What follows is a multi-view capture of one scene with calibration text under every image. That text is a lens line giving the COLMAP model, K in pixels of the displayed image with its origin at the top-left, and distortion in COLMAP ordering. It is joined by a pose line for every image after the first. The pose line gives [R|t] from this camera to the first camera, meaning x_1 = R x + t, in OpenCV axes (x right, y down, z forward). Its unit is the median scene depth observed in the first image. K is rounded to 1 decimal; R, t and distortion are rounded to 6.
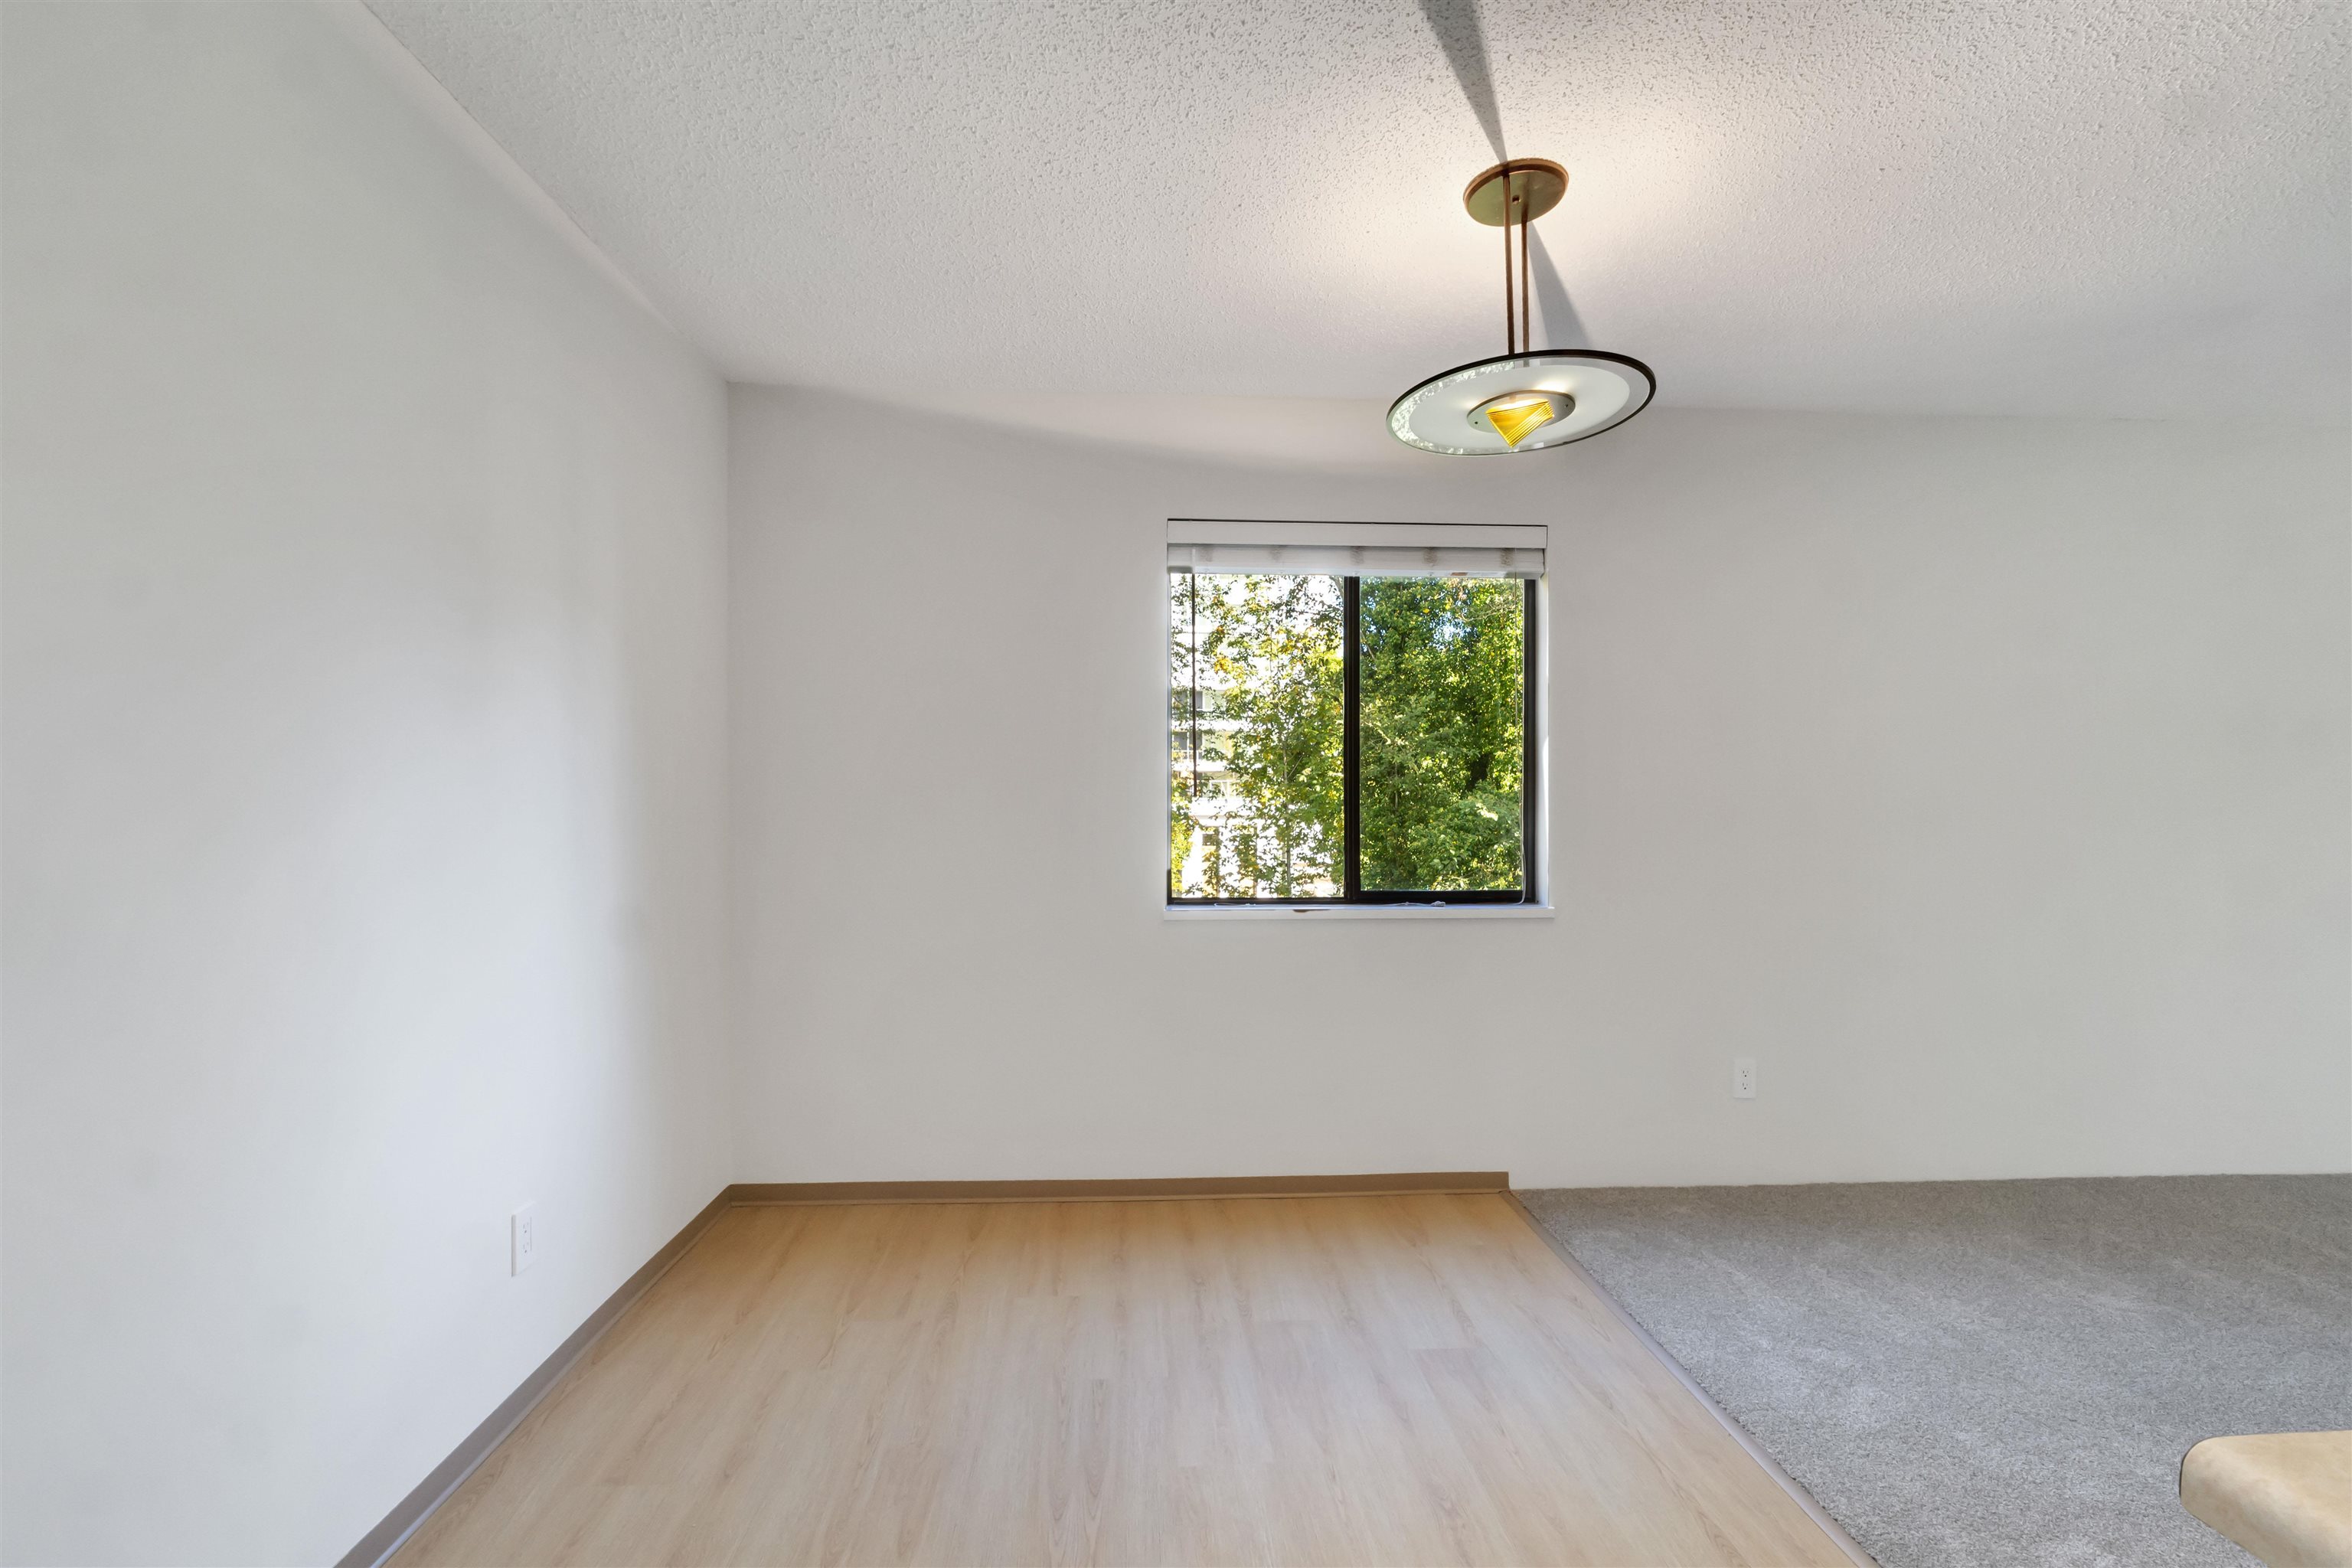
lens RADIAL K [[992.2, 0, 1181.3], [0, 992.2, 791.8], [0, 0, 1]] dist [0.001019, -0.004845]
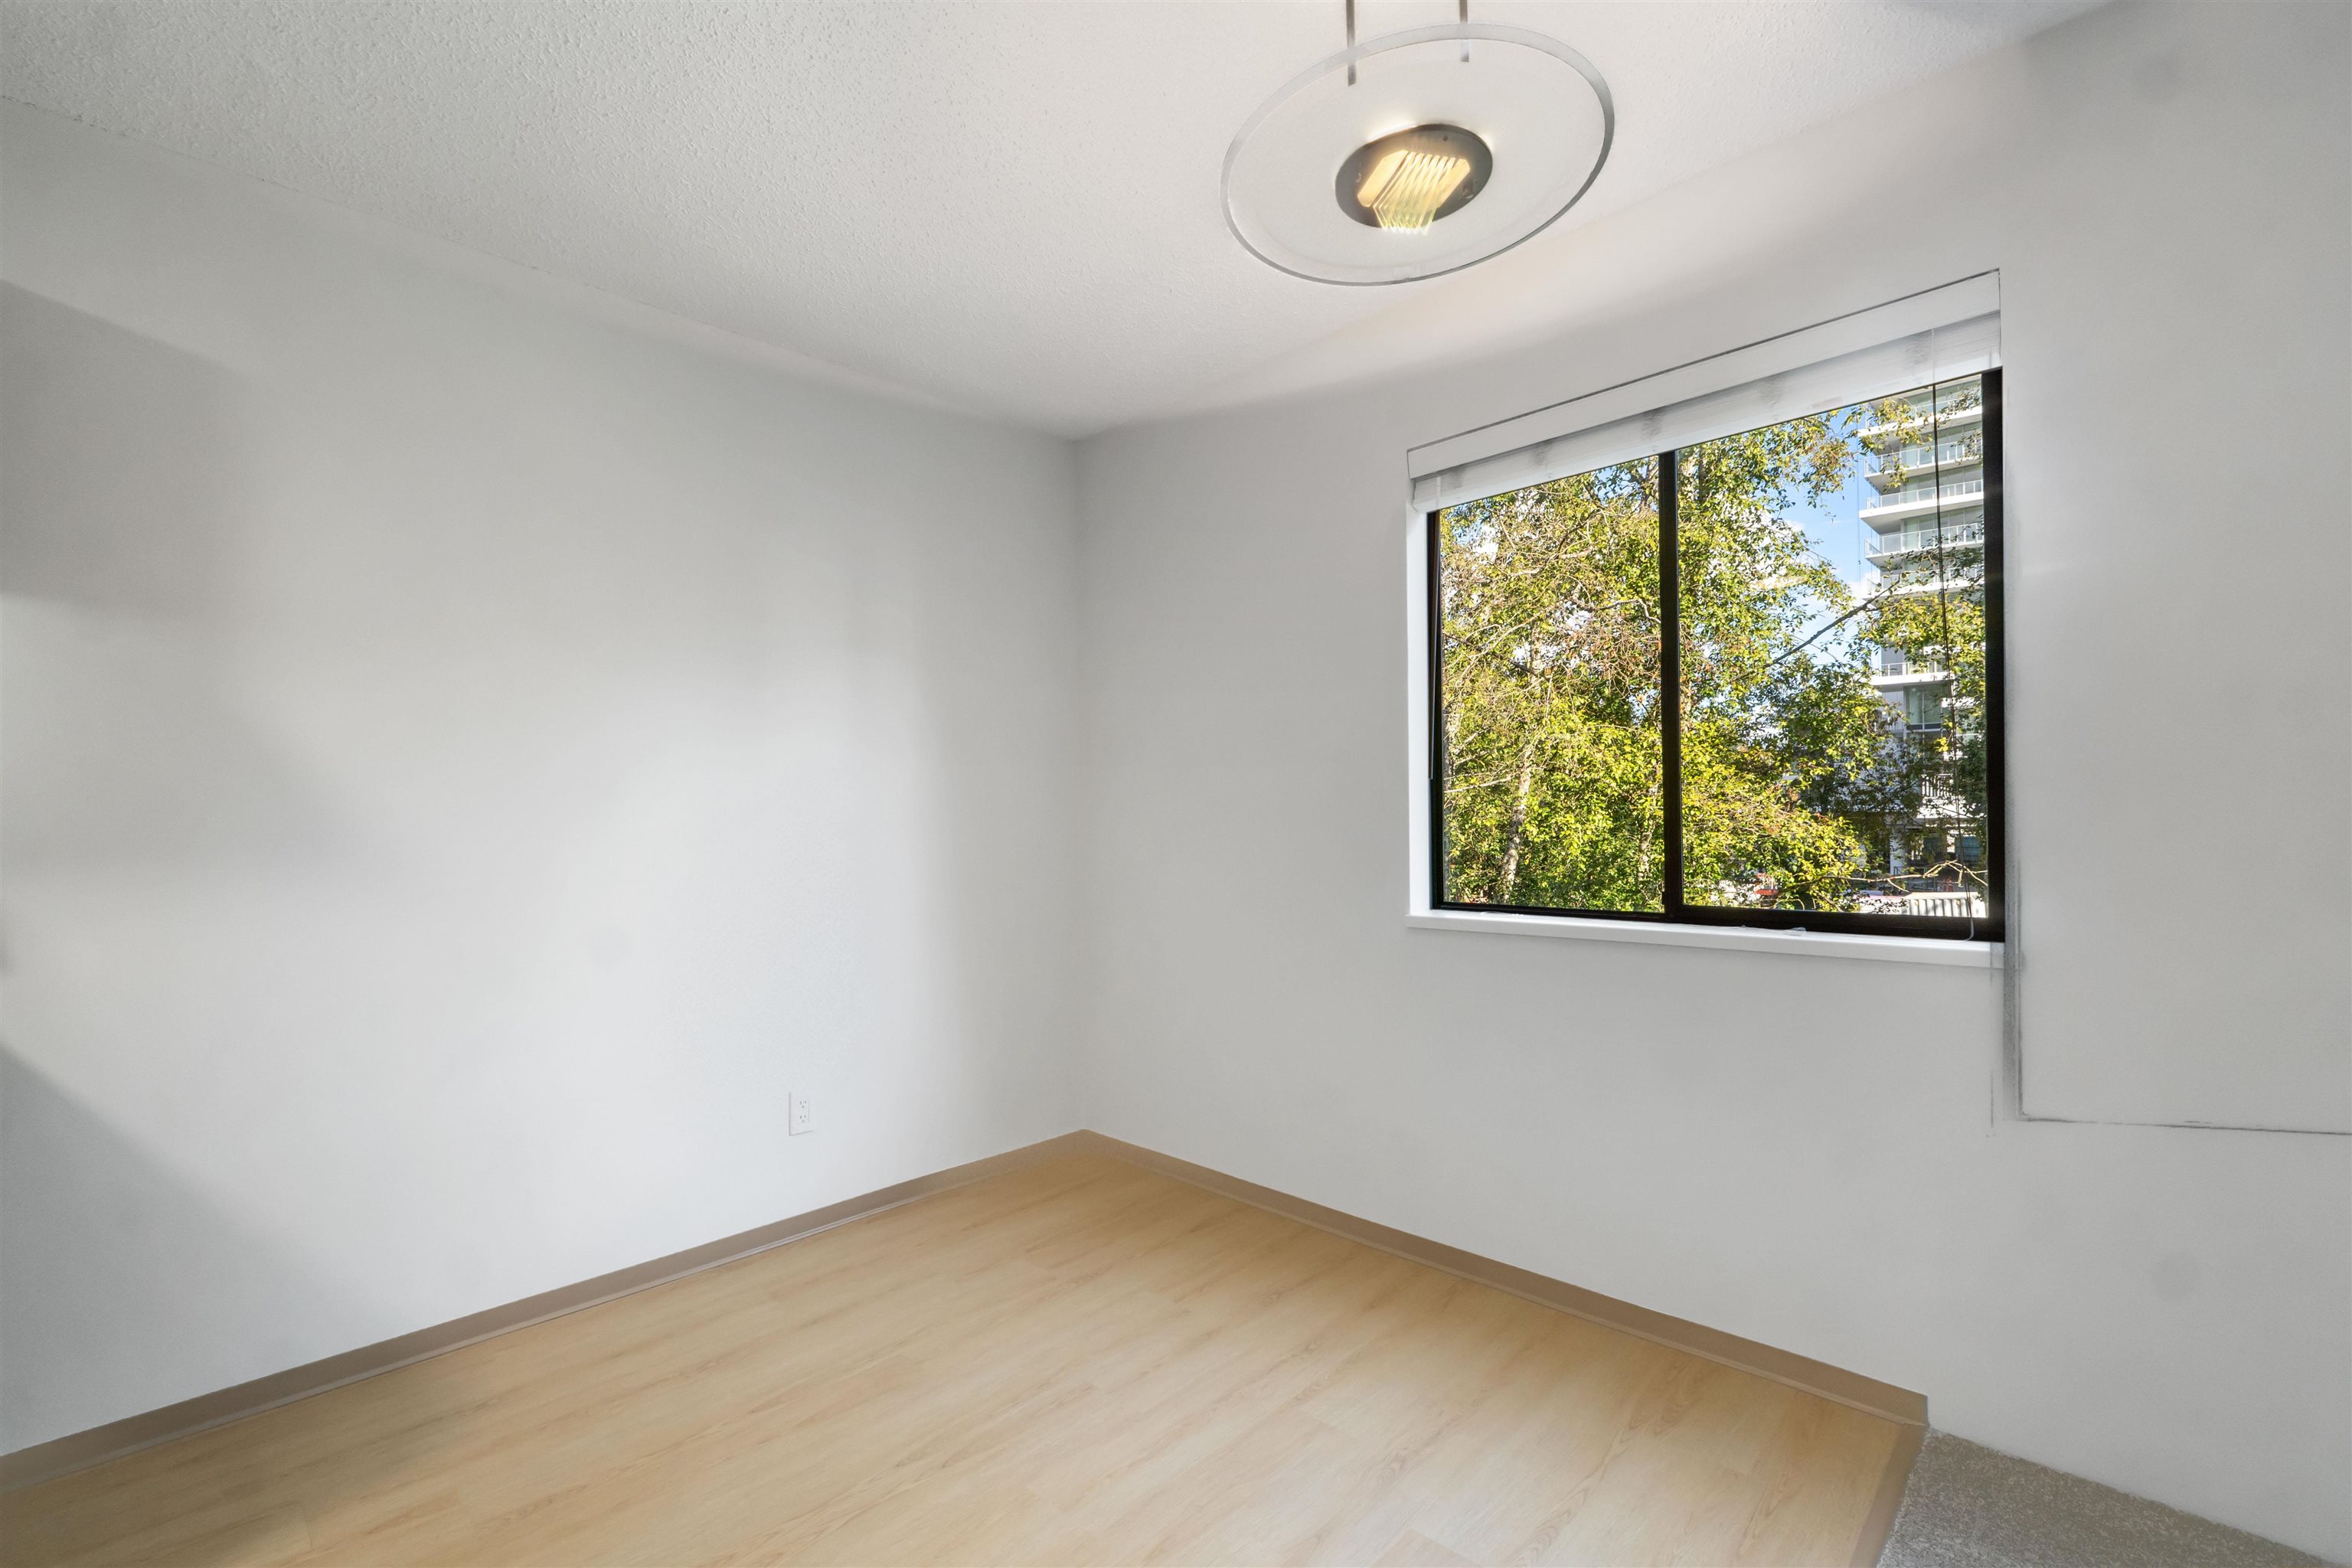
lens RADIAL K [[1022.9, 0, 1176.0], [0, 1022.9, 784.0], [0, 0, 1]] dist [-0.002196, -0.000435]
pose [[0.657928, -0.039141, -0.752063, 0.546300], [0.038986, 0.999080, -0.017891, 0.017237], [0.752071, -0.017549, 0.658849, 0.299541]]
